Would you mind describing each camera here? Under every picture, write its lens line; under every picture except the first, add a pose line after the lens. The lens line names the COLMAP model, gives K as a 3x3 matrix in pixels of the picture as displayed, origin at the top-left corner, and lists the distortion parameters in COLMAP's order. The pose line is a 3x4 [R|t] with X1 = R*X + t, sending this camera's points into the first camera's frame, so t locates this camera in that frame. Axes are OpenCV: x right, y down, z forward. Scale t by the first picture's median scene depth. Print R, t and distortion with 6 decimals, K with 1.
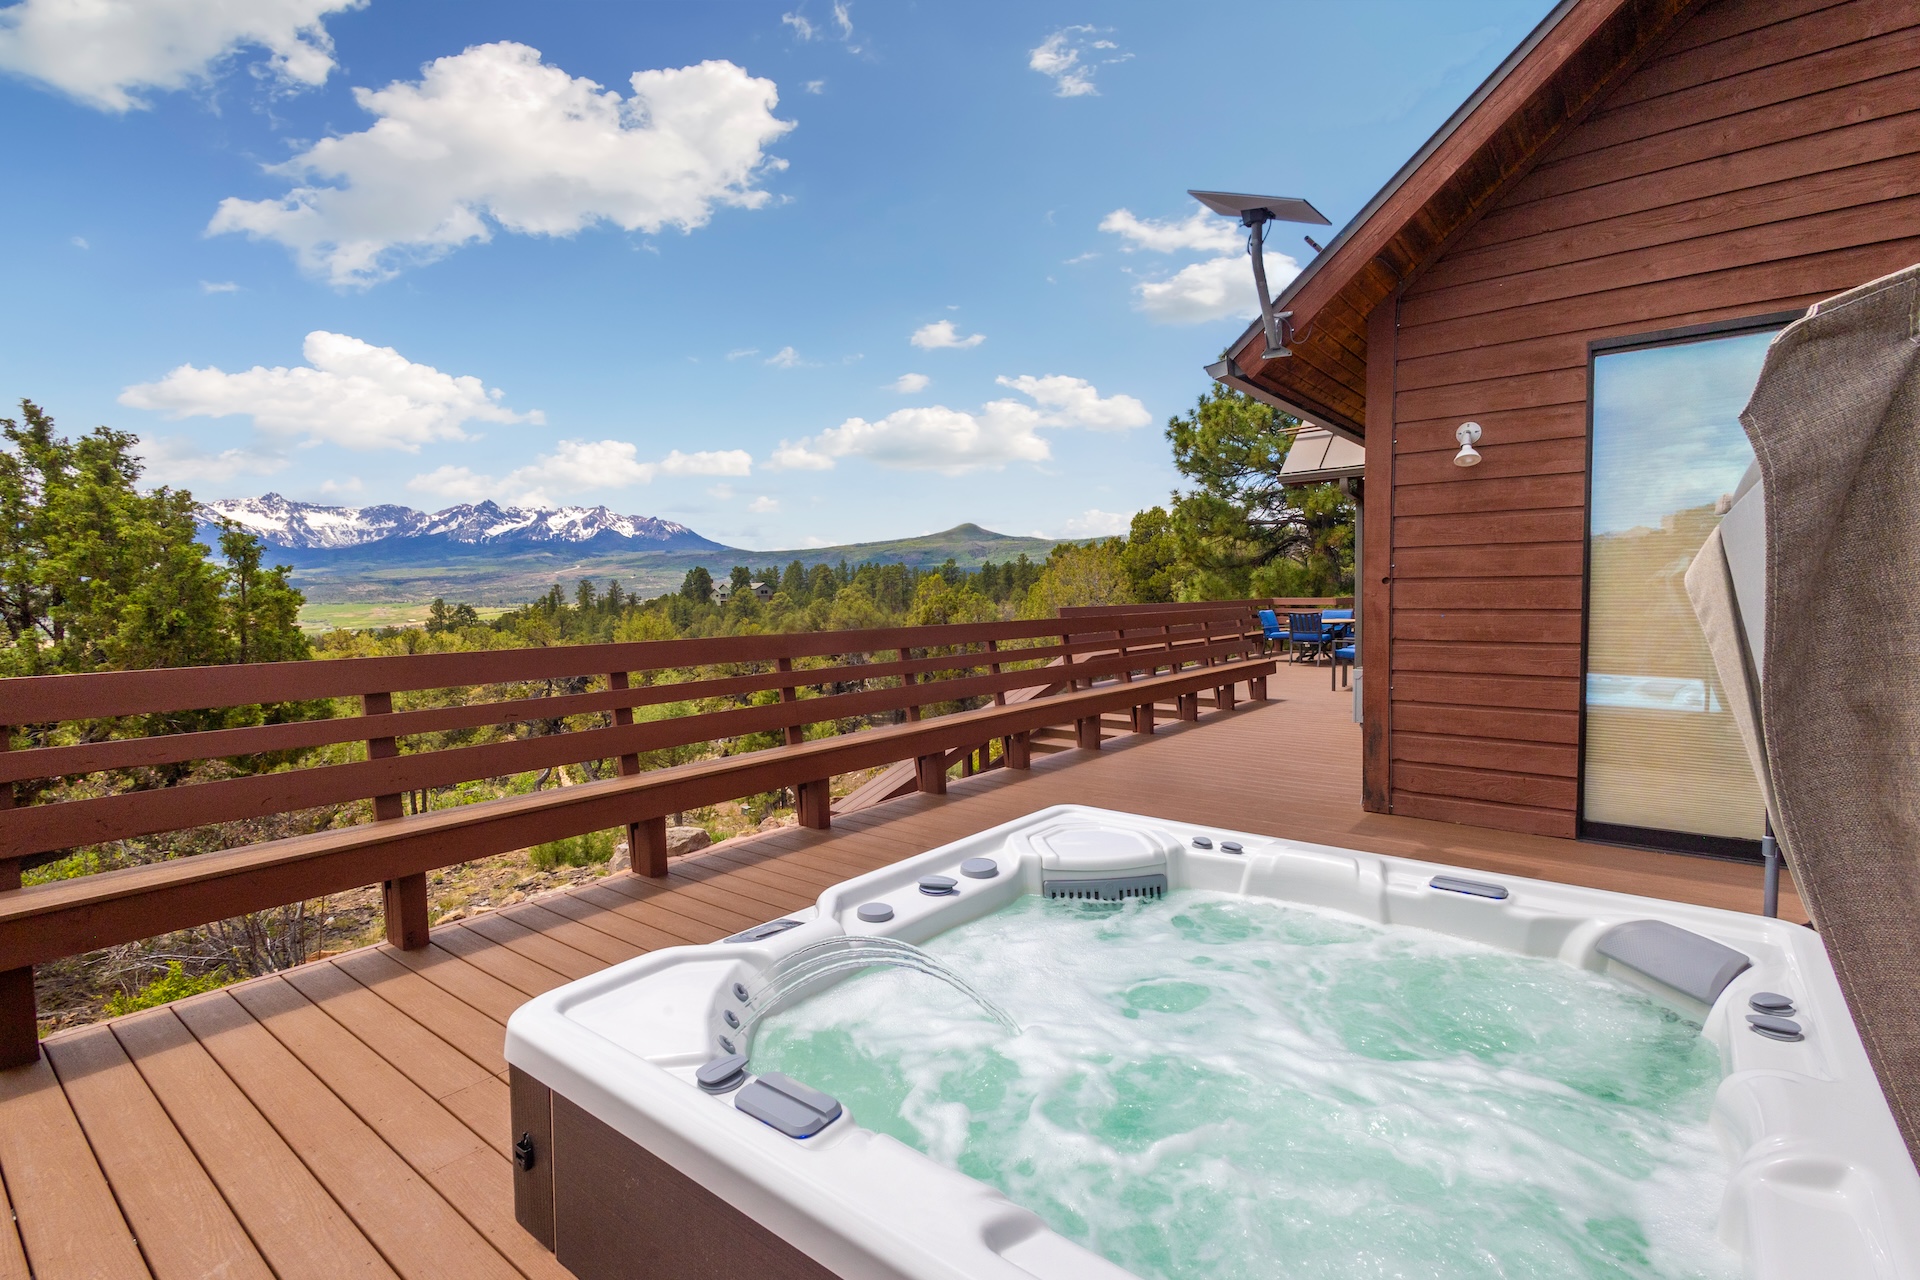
lens RADIAL K [[889.5, 0, 960.0], [0, 889.5, 640.0], [0, 0, 1]] dist [0.012192, -0.008311]
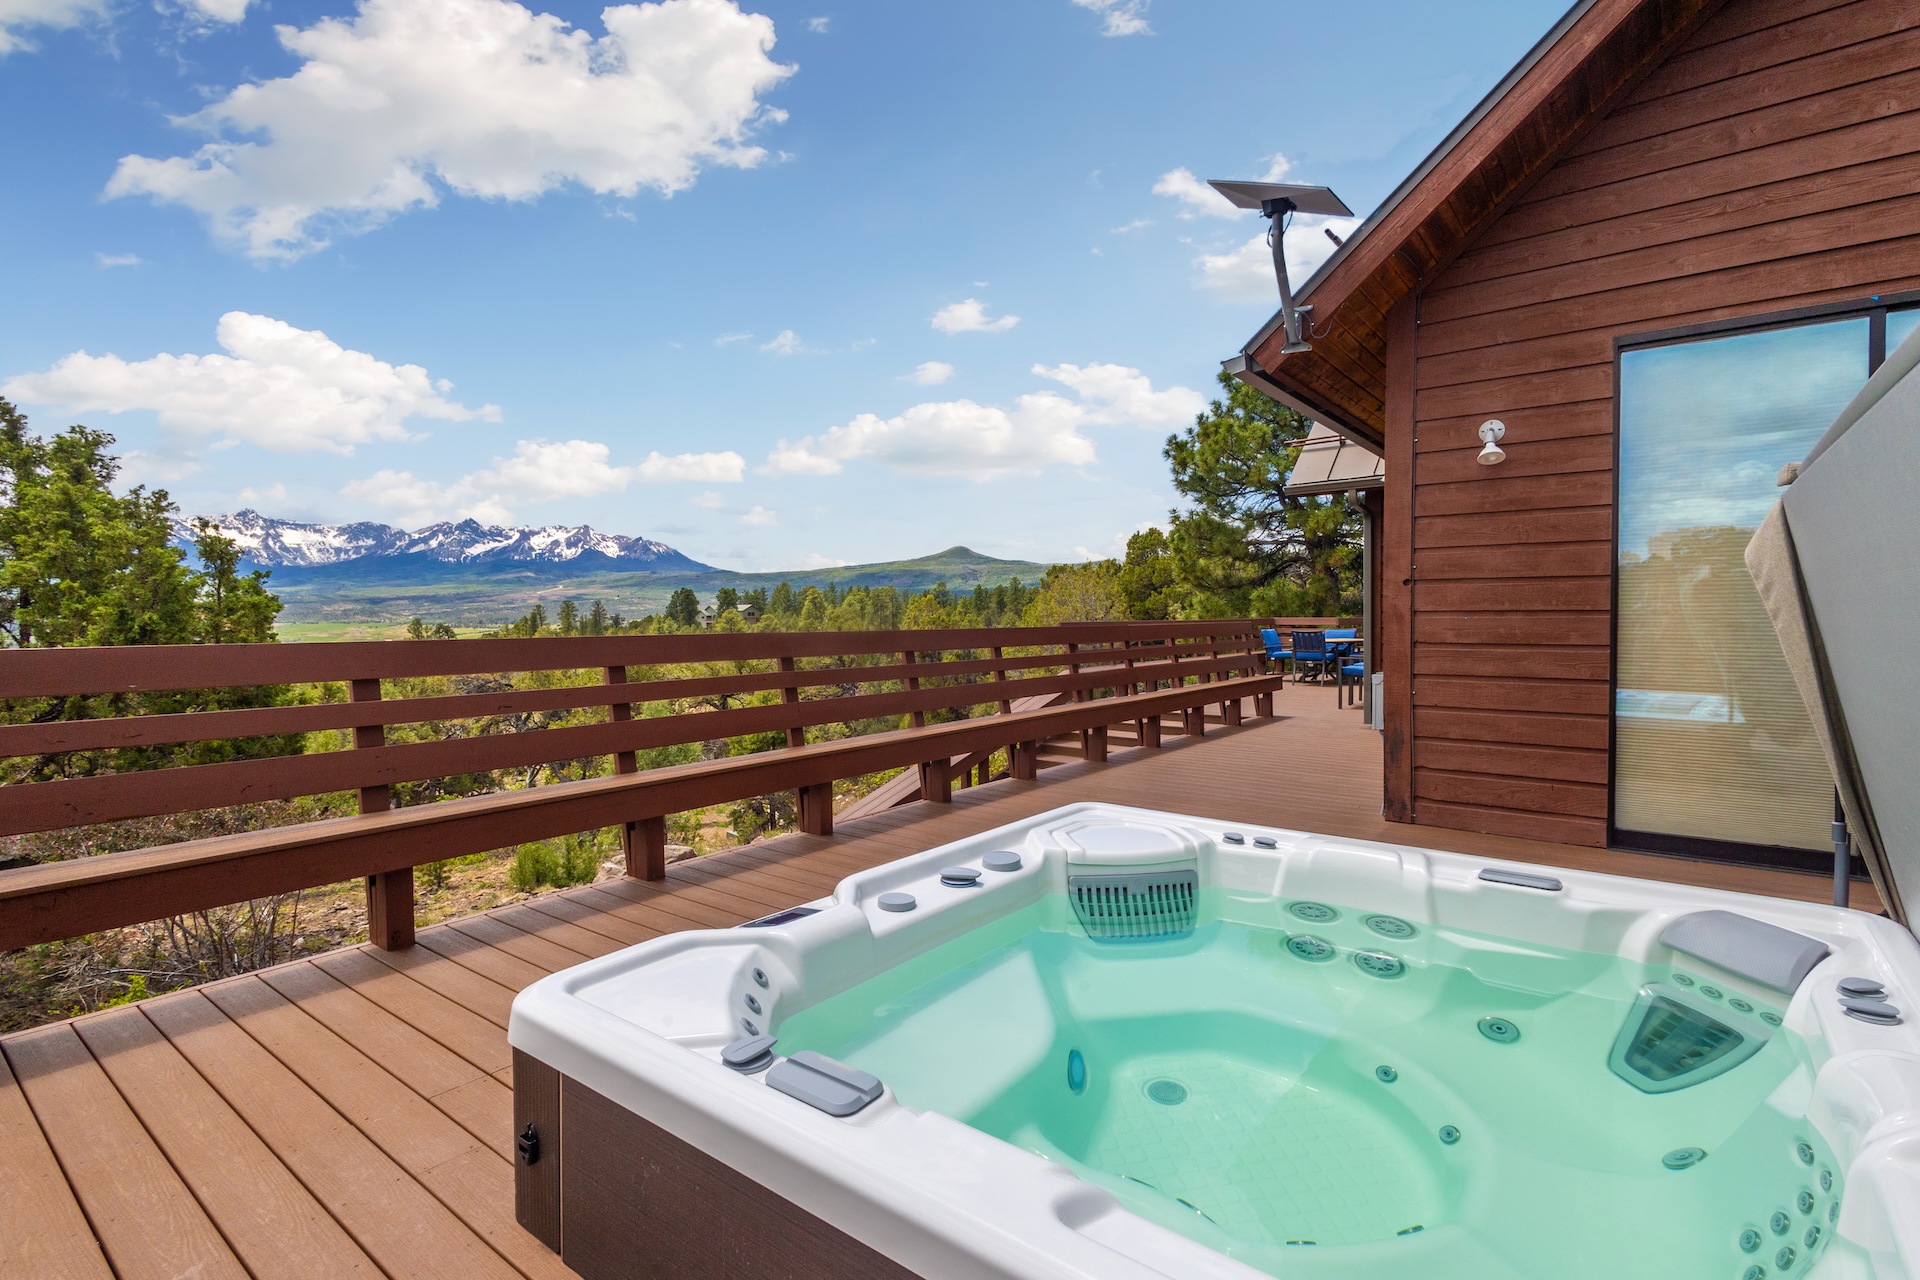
lens RADIAL K [[905.8, 0, 960.0], [0, 905.8, 640.0], [0, 0, 1]] dist [0.013431, -0.008827]
pose [[0.999913, 0.007765, 0.010641, -0.021234], [-0.007469, 0.999591, -0.027621, 0.028271], [-0.010851, 0.027539, 0.999562, 0.015866]]
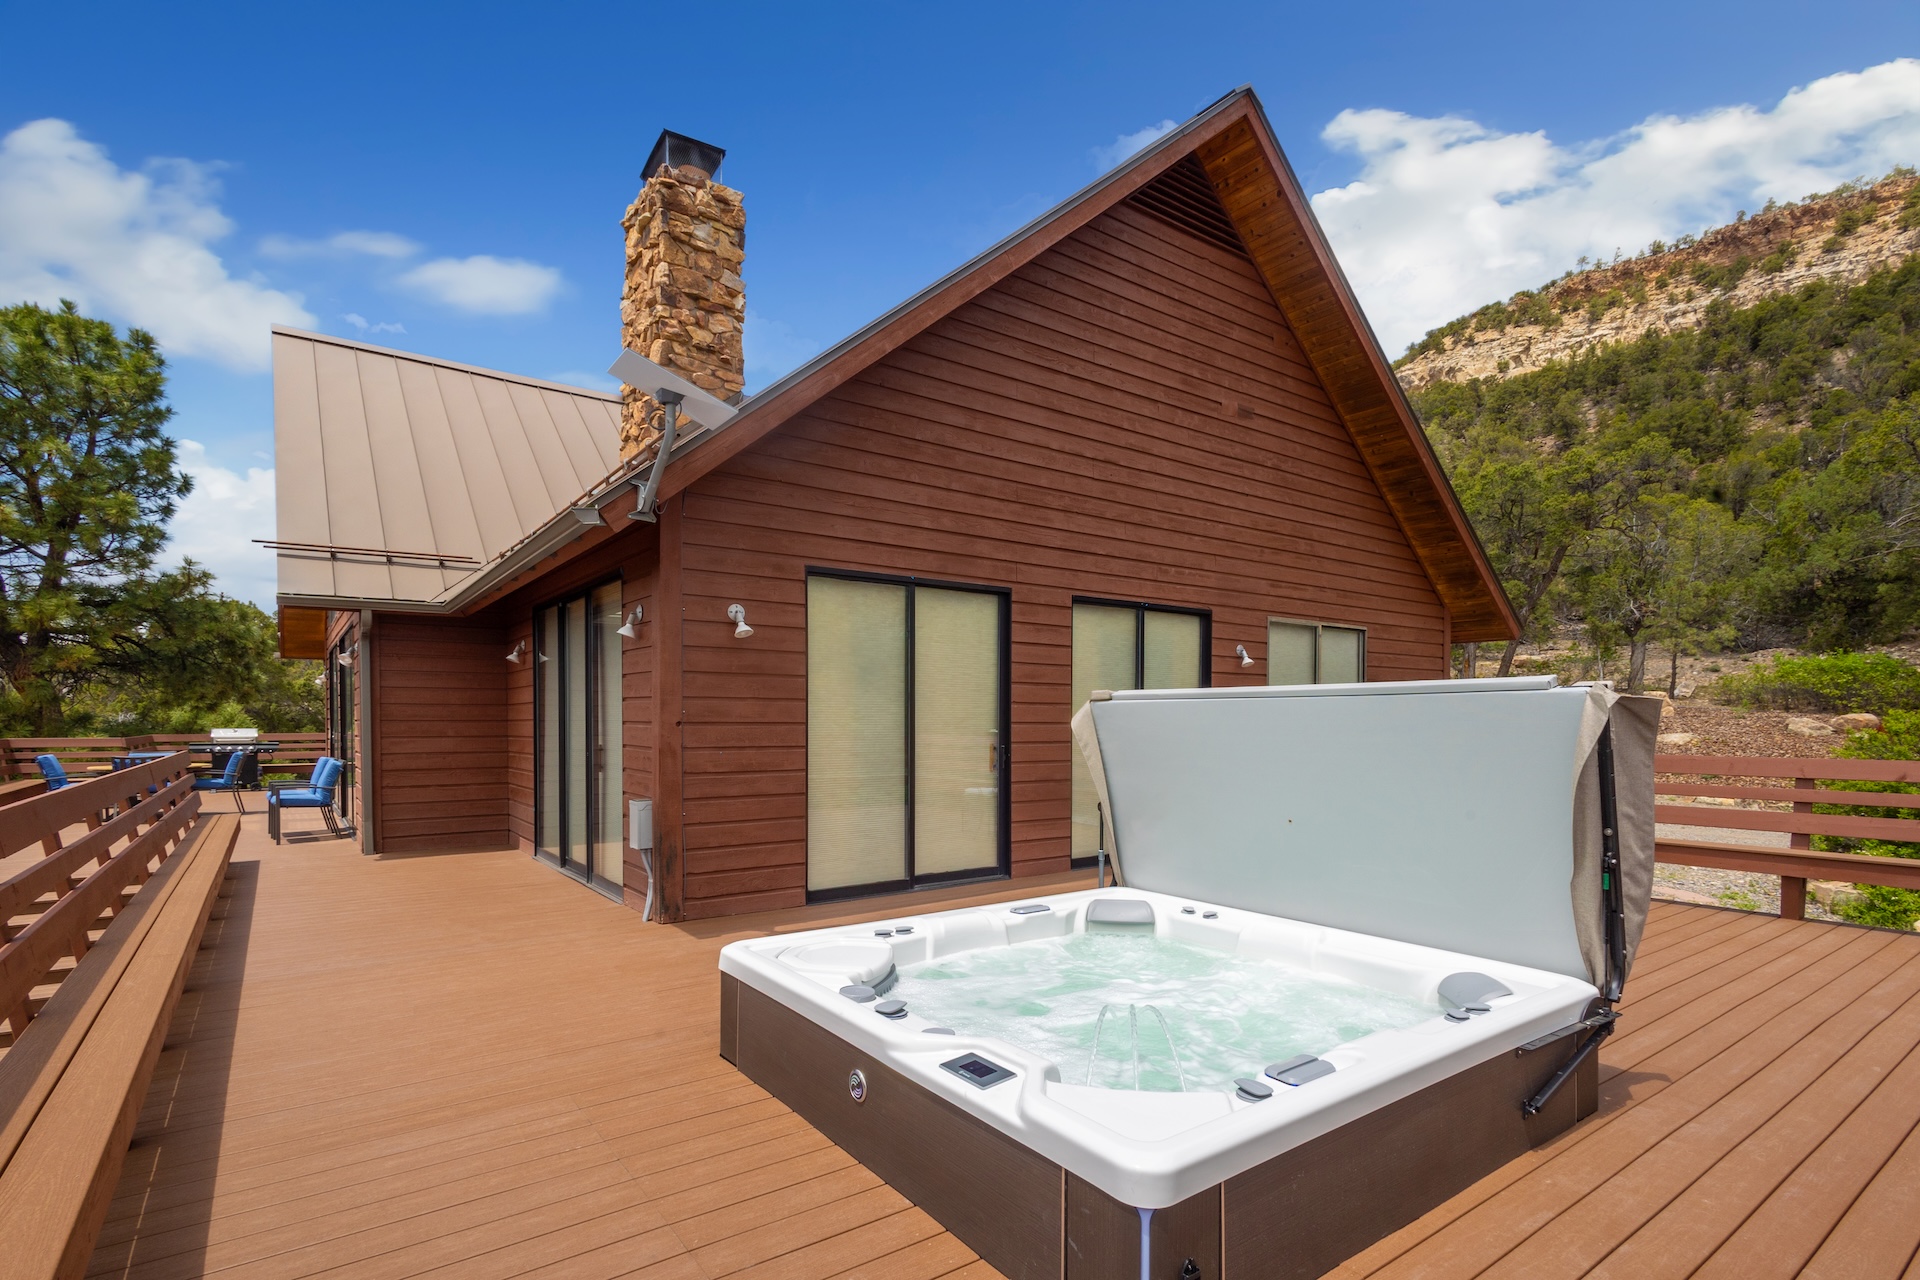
lens RADIAL K [[851.5, 0, 960.7], [0, 851.5, 727.4], [0, 0, 1]] dist [0.009775, -0.000306]
pose [[0.303616, 0.009957, 0.952742, -0.505424], [0.048285, 0.998500, -0.025822, -0.015120], [-0.951570, 0.053843, 0.302680, 0.309718]]
